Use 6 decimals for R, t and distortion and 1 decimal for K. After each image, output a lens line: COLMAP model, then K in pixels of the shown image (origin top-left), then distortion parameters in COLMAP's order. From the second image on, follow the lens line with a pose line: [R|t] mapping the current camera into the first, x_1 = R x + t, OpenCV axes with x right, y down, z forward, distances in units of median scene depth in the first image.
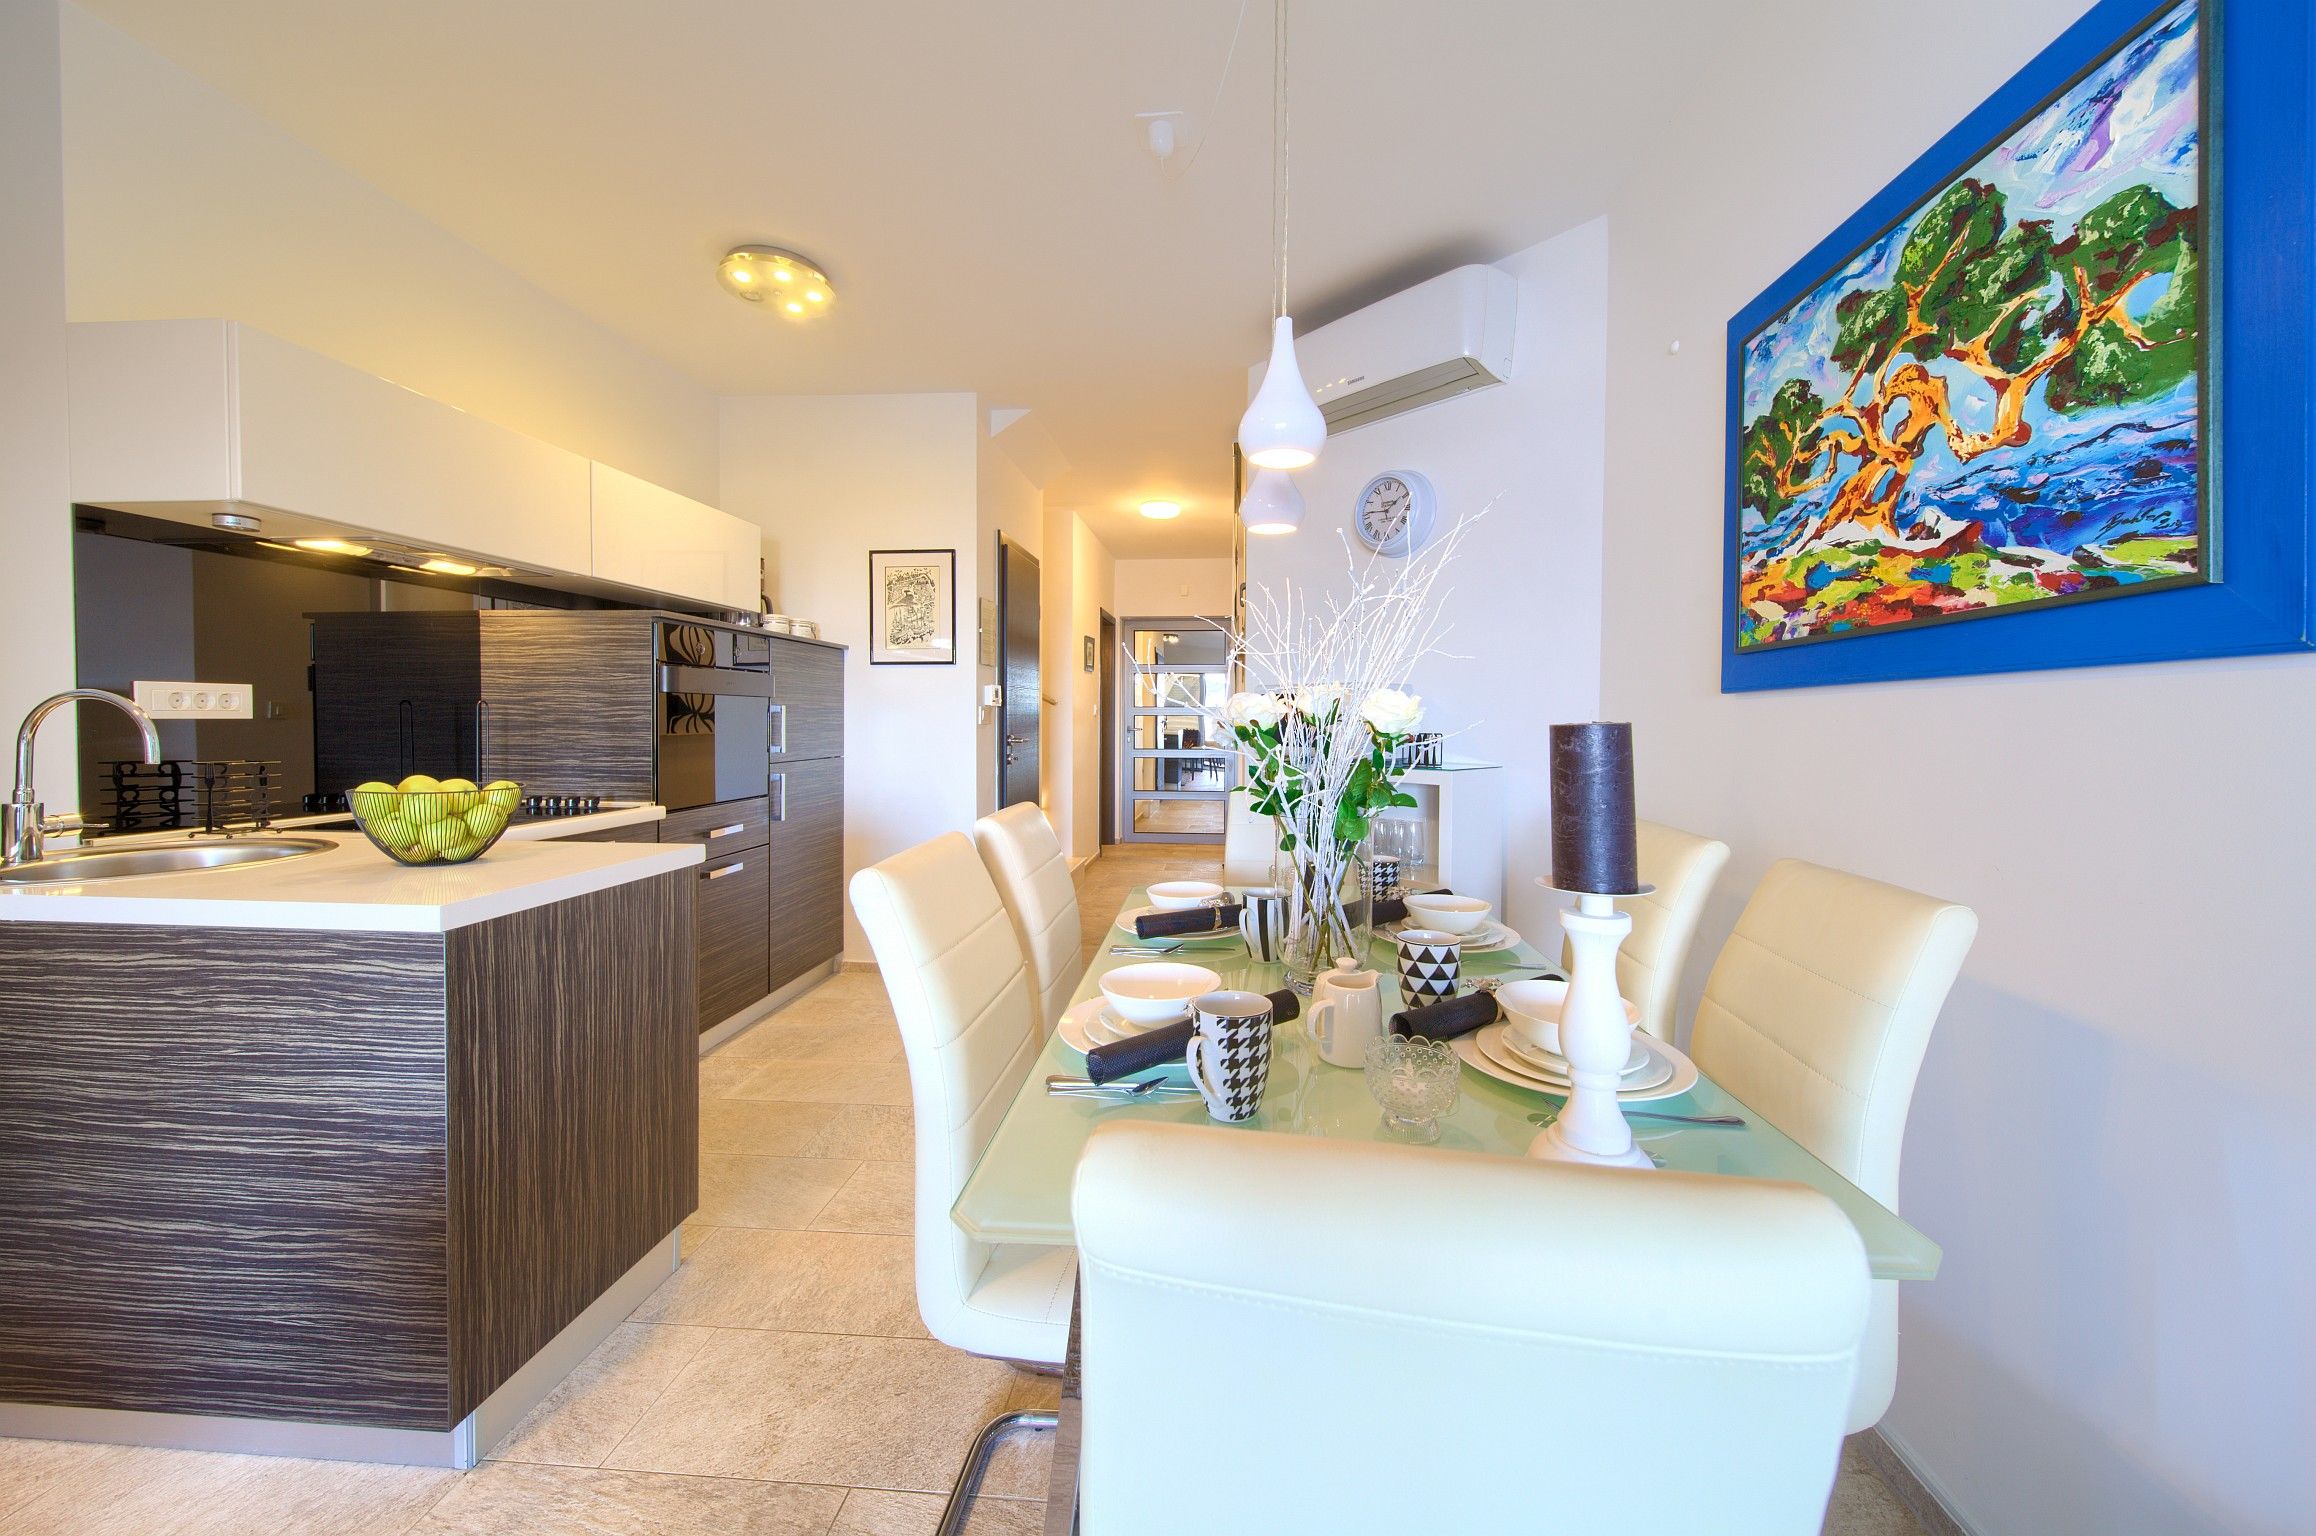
lens RADIAL K [[840.2, 0, 1181.6], [0, 840.2, 735.7], [0, 0, 1]] dist [0.000886, -0.000502]
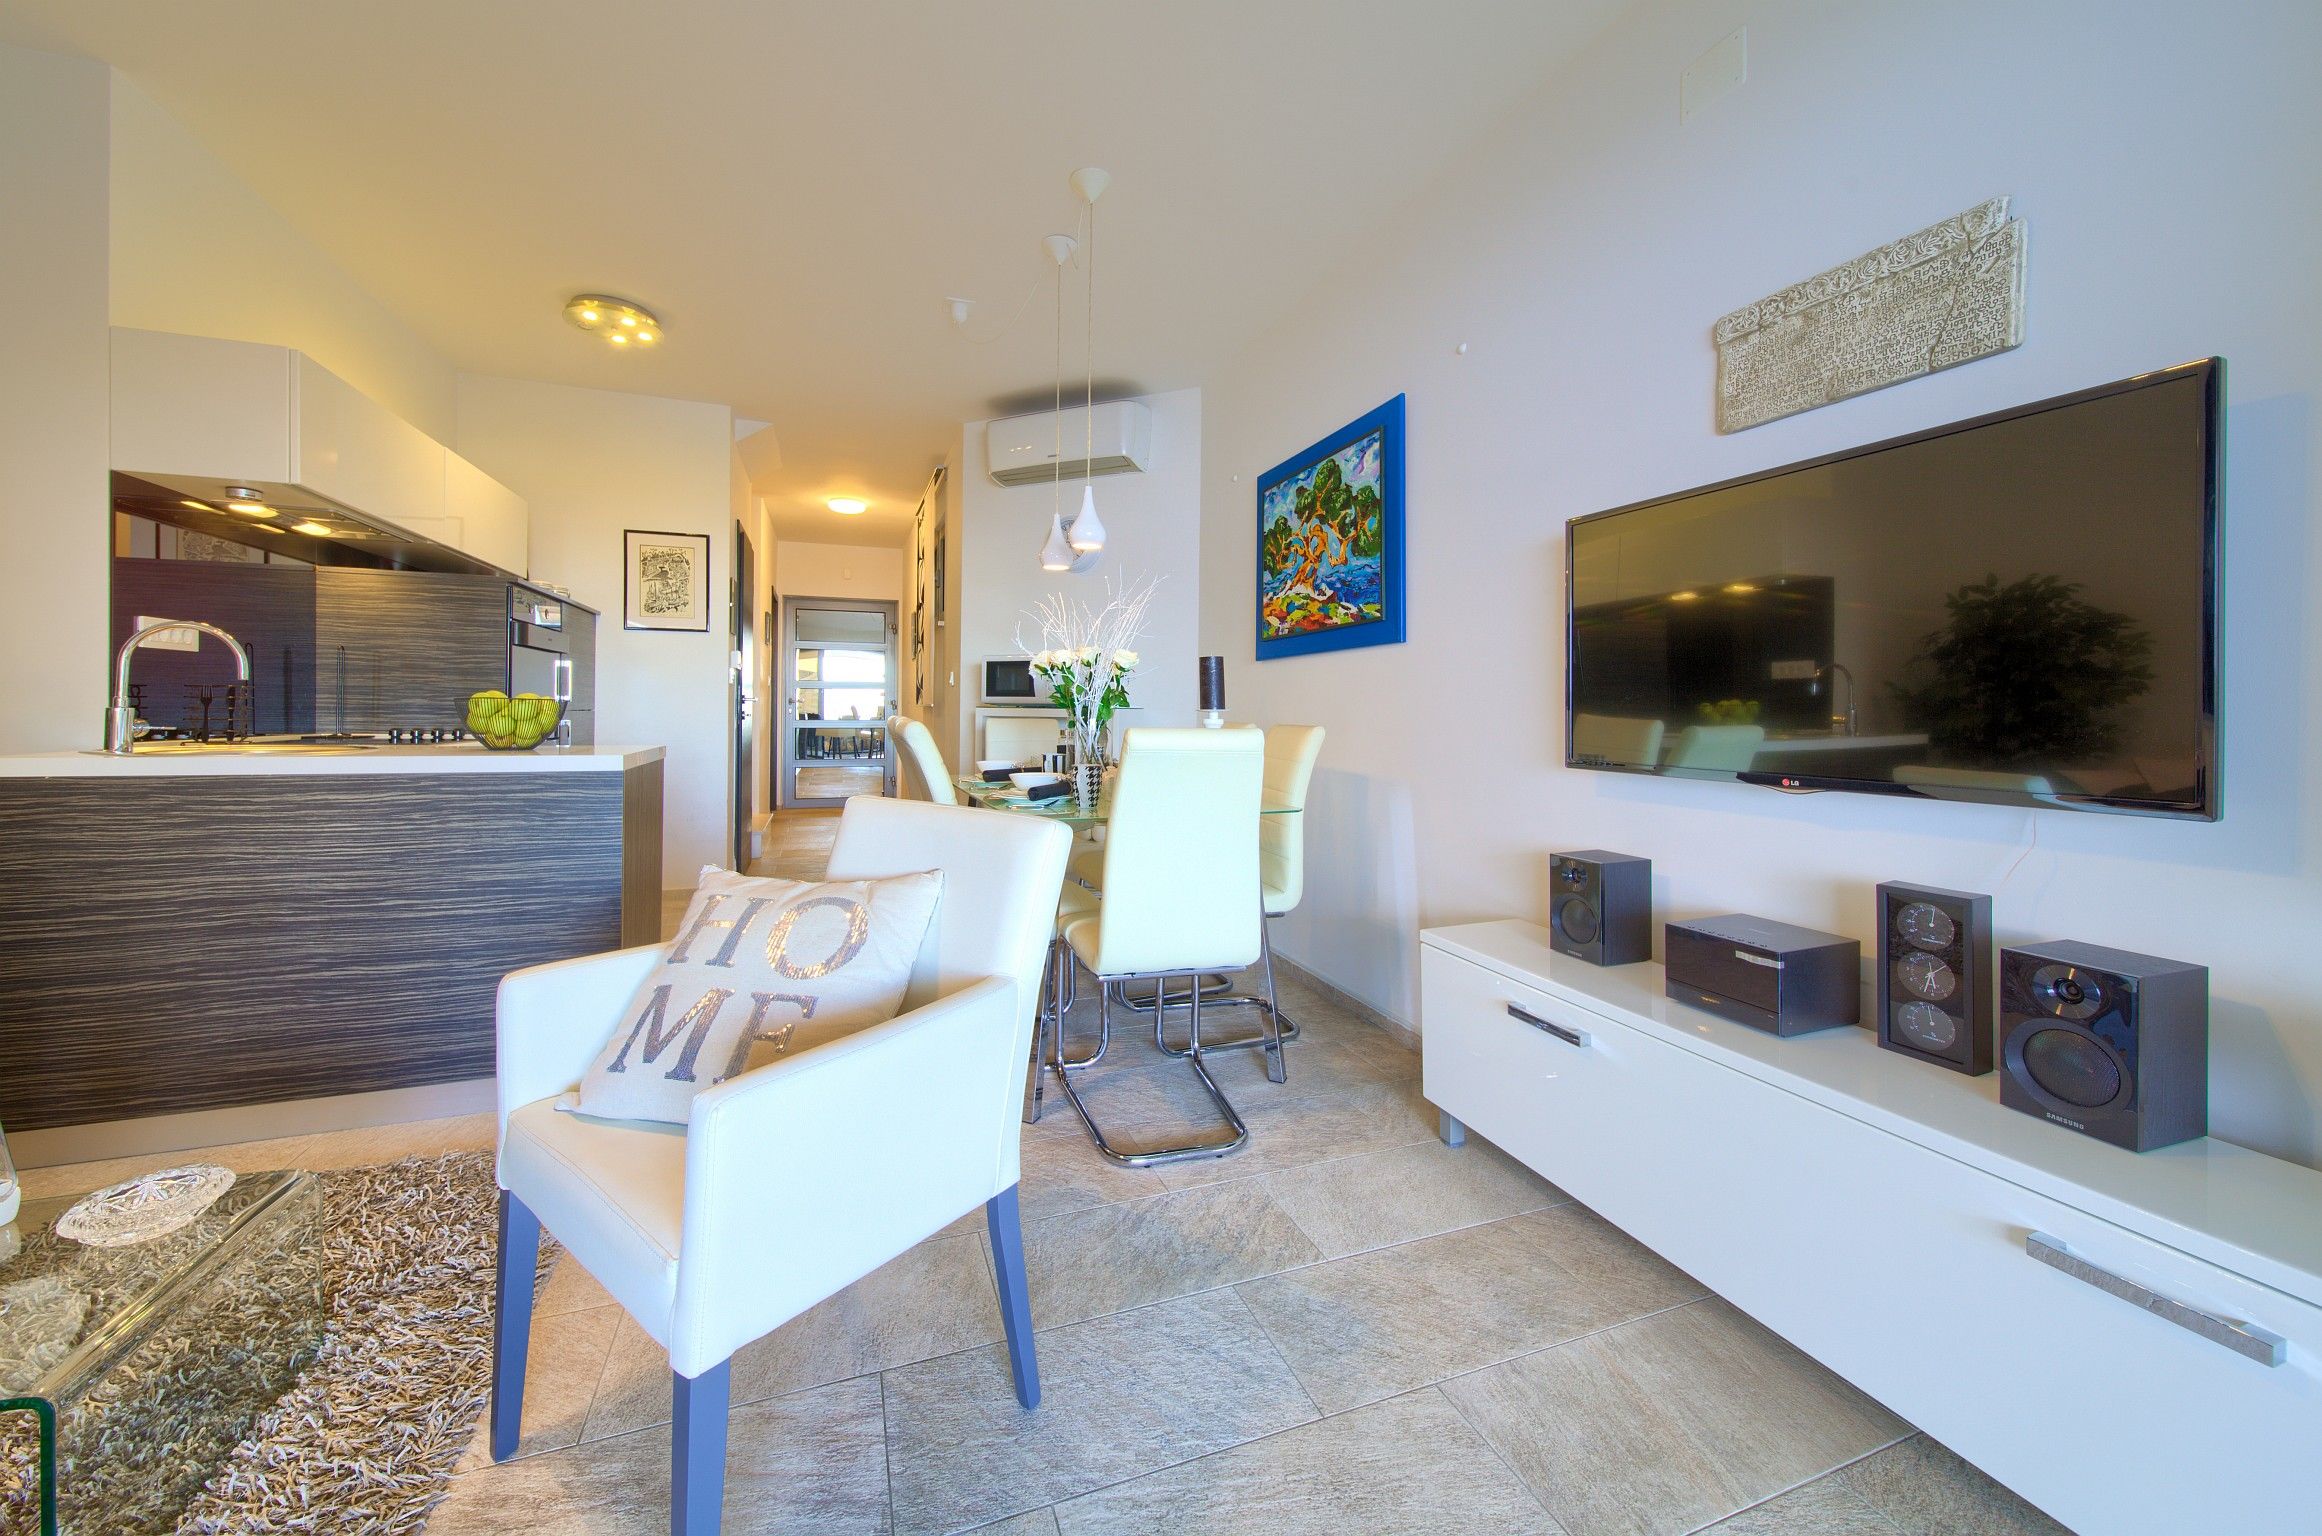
lens RADIAL K [[852.4, 0, 1152.4], [0, 852.4, 713.8], [0, 0, 1]] dist [-0.000566, -0.000268]
pose [[0.908322, 0.000873, 0.418270, -0.601154], [0.004083, 0.999932, -0.010954, 0.135041], [-0.418251, 0.011658, 0.908257, -1.031513]]
